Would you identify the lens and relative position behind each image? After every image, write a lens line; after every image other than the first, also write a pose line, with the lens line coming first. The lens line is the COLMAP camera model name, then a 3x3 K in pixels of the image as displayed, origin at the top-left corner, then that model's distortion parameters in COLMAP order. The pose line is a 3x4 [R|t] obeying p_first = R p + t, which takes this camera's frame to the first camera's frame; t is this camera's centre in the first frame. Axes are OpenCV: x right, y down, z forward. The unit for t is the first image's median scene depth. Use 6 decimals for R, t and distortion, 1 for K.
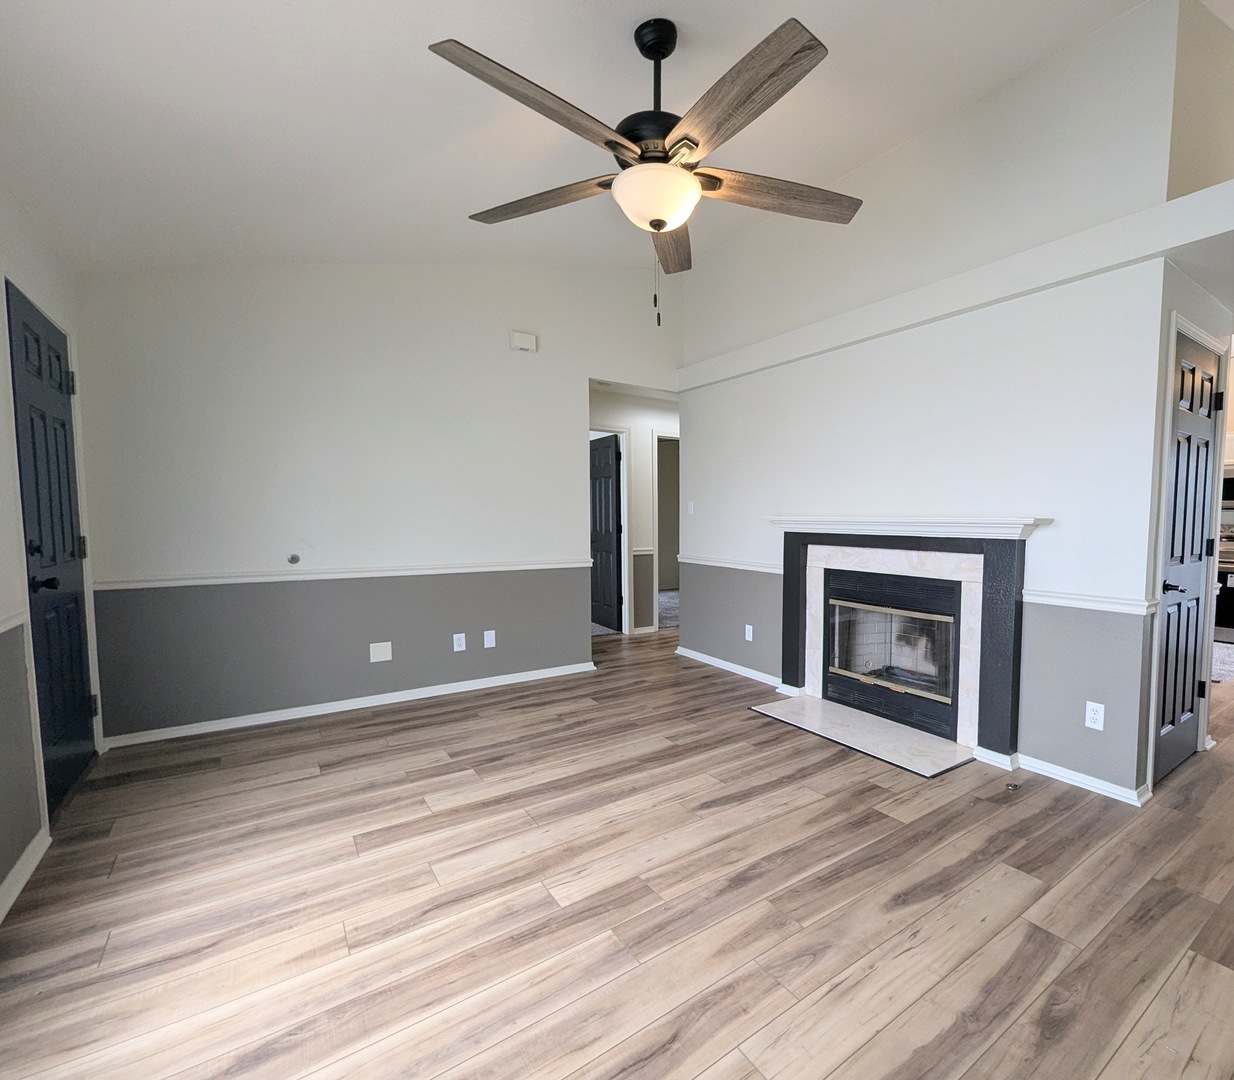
lens RADIAL K [[599.0, 0, 725.5], [0, 599.0, 548.4], [0, 0, 1]] dist [-0.000294, 0.000820]
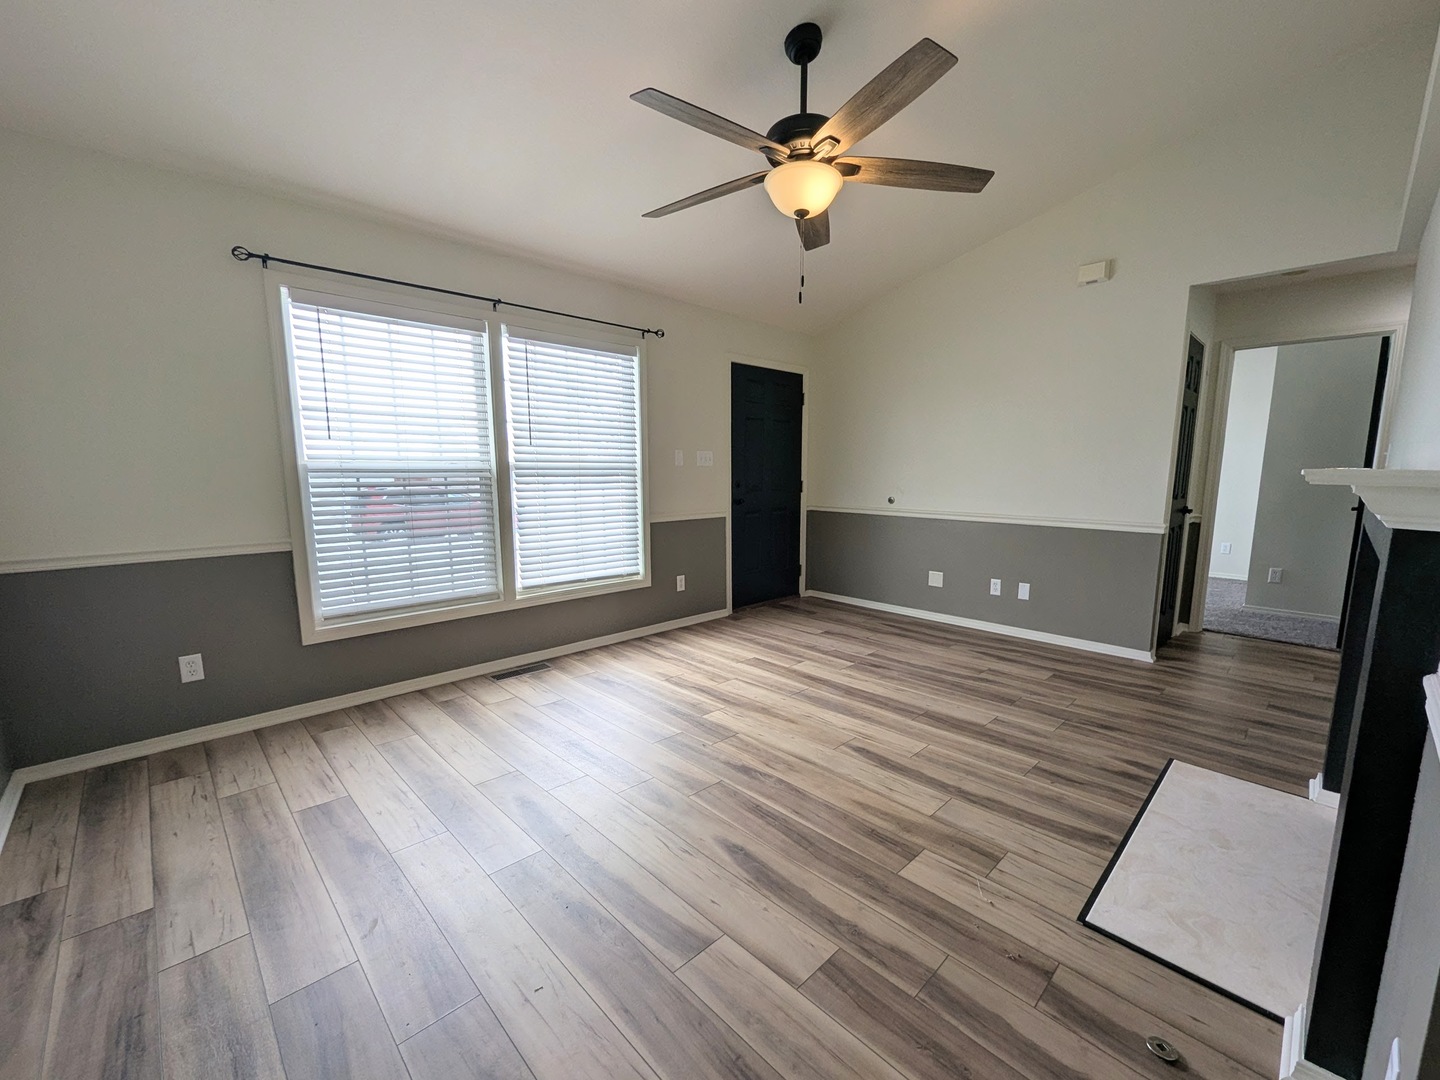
lens RADIAL K [[595.7, 0, 726.4], [0, 595.7, 557.8], [0, 0, 1]] dist [-0.003931, 0.002773]
pose [[0.111032, 0.142881, -0.983492, 0.912104], [-0.054239, 0.989007, 0.137559, -0.028597], [0.992336, 0.038070, 0.117561, 0.640213]]
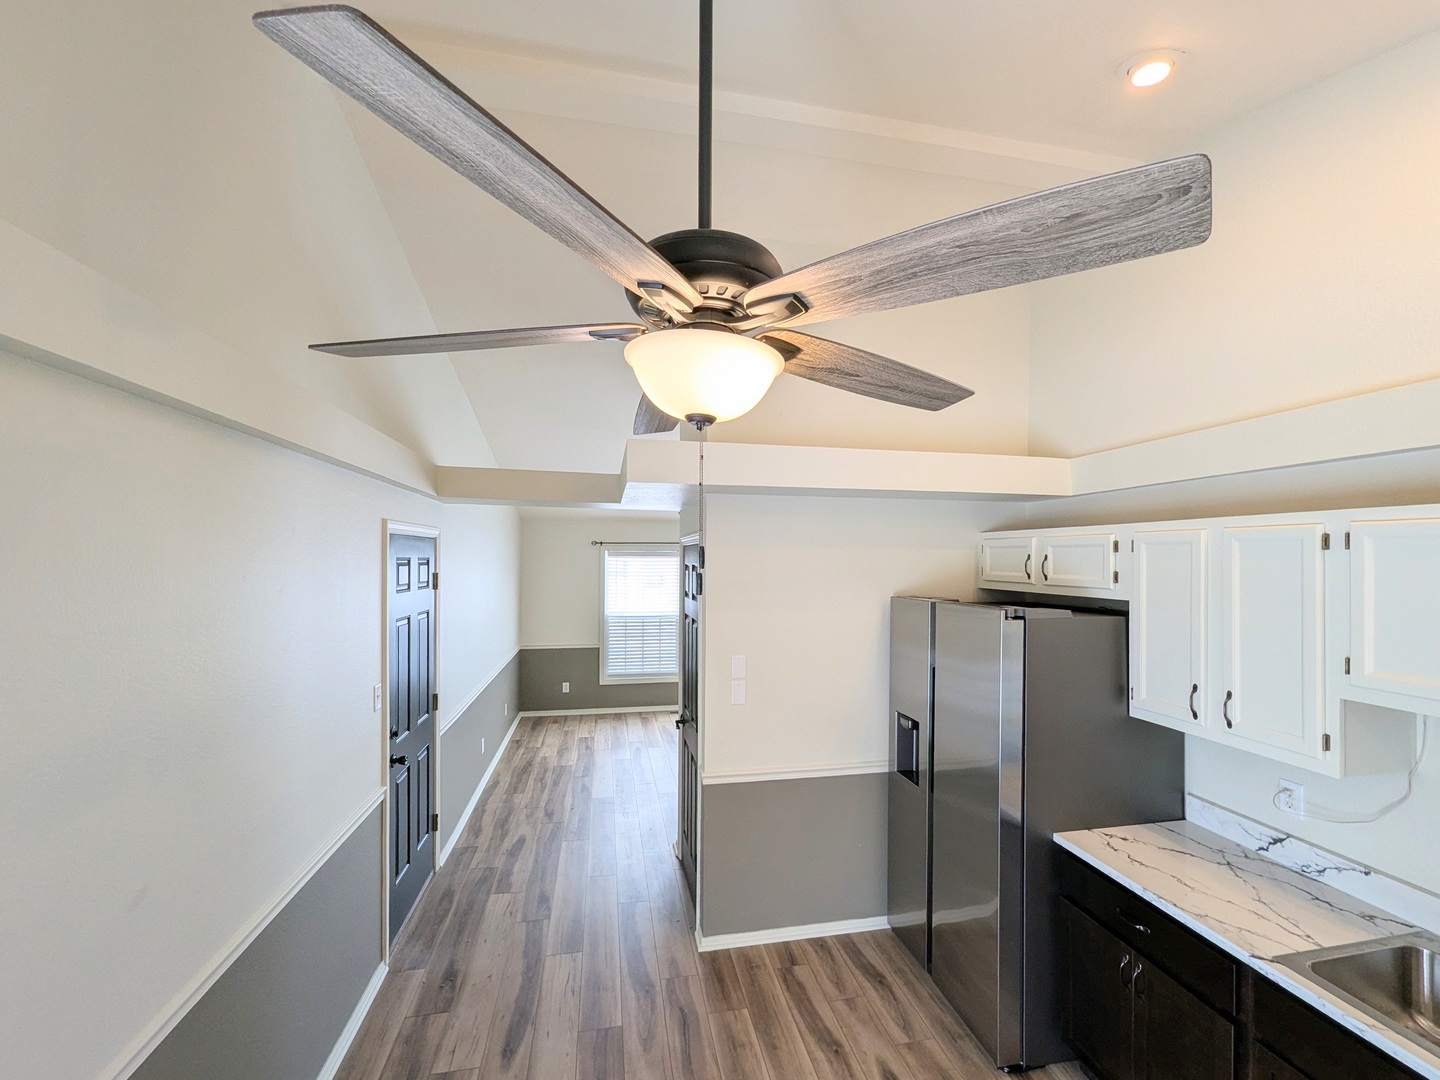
lens RADIAL K [[595.7, 0, 726.4], [0, 595.7, 557.8], [0, 0, 1]] dist [-0.003931, 0.002773]
pose [[-0.445106, -0.010649, -0.895414, 2.080941], [-0.057888, 0.998180, 0.016904, -0.373768], [0.893605, 0.059358, -0.444913, 1.806191]]
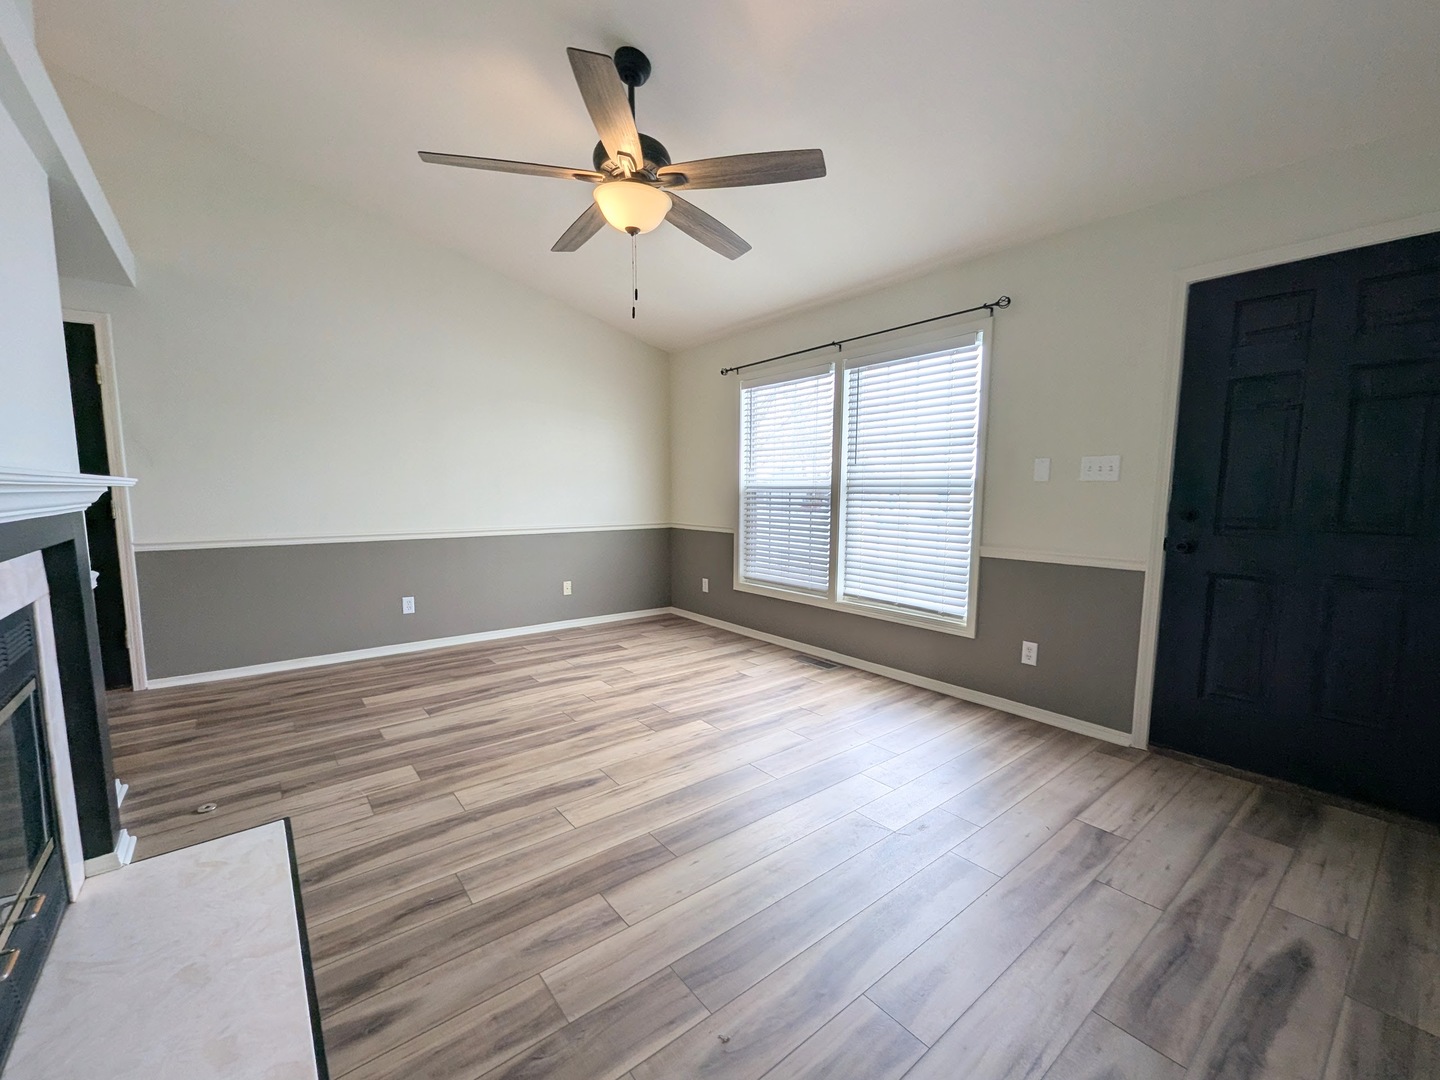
lens RADIAL K [[595.7, 0, 726.4], [0, 595.7, 557.8], [0, 0, 1]] dist [-0.003931, 0.002773]
pose [[-0.999876, -0.005527, -0.014773, -0.235933], [-0.007916, 0.985943, 0.166893, -0.089898], [0.013643, 0.166989, -0.985864, 1.896026]]
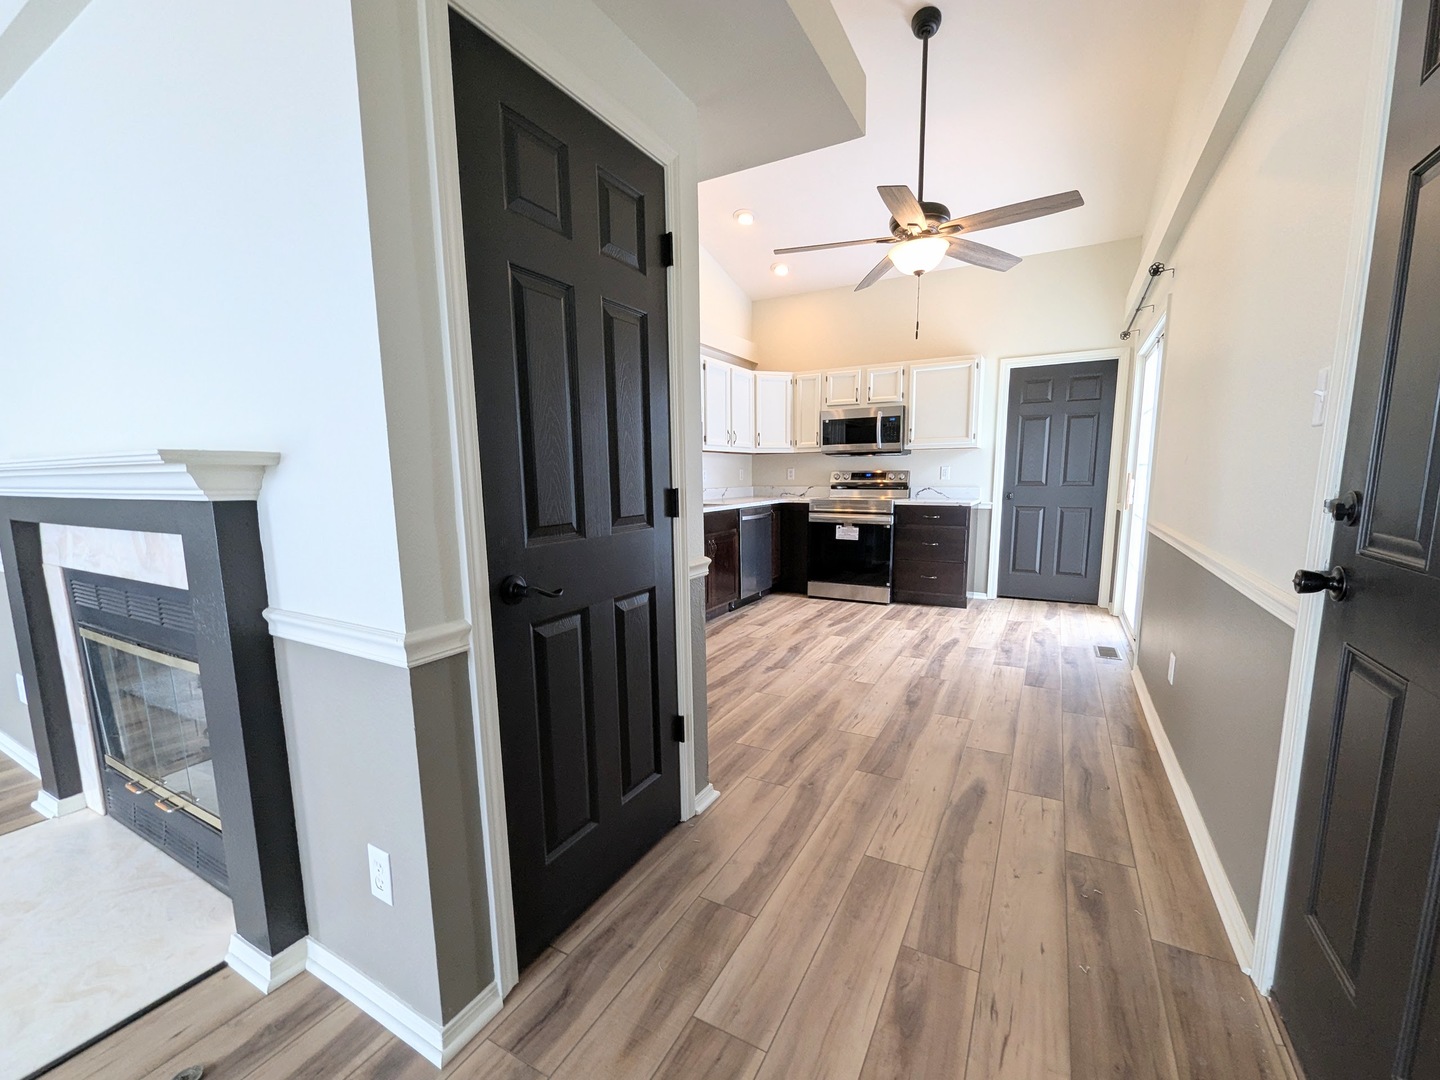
lens RADIAL K [[595.7, 0, 726.4], [0, 595.7, 557.8], [0, 0, 1]] dist [-0.003931, 0.002773]
pose [[0.918995, -0.072064, 0.387628, 0.754772], [0.037687, 0.994708, 0.095578, -0.002029], [-0.392464, -0.073227, 0.916848, 0.519712]]
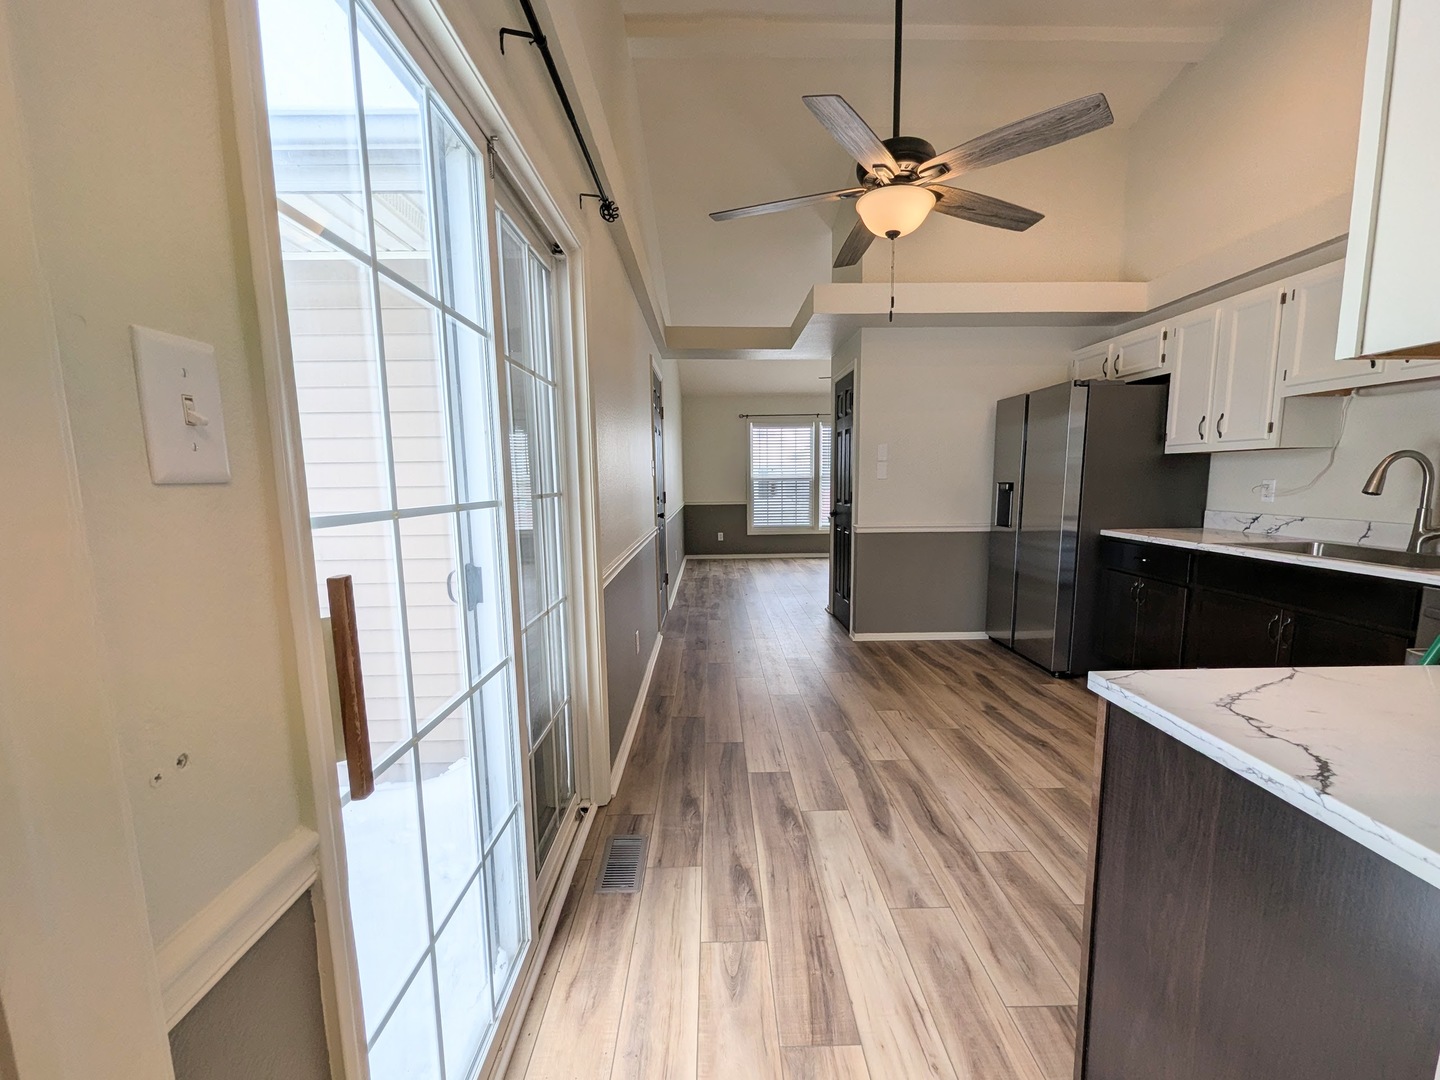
lens RADIAL K [[595.7, 0, 726.4], [0, 595.7, 557.8], [0, 0, 1]] dist [-0.003931, 0.002773]
pose [[-0.596605, 0.108196, -0.795209, 2.668375], [-0.035805, 0.986295, 0.161057, -0.097678], [0.801736, 0.124560, -0.584554, 1.991630]]
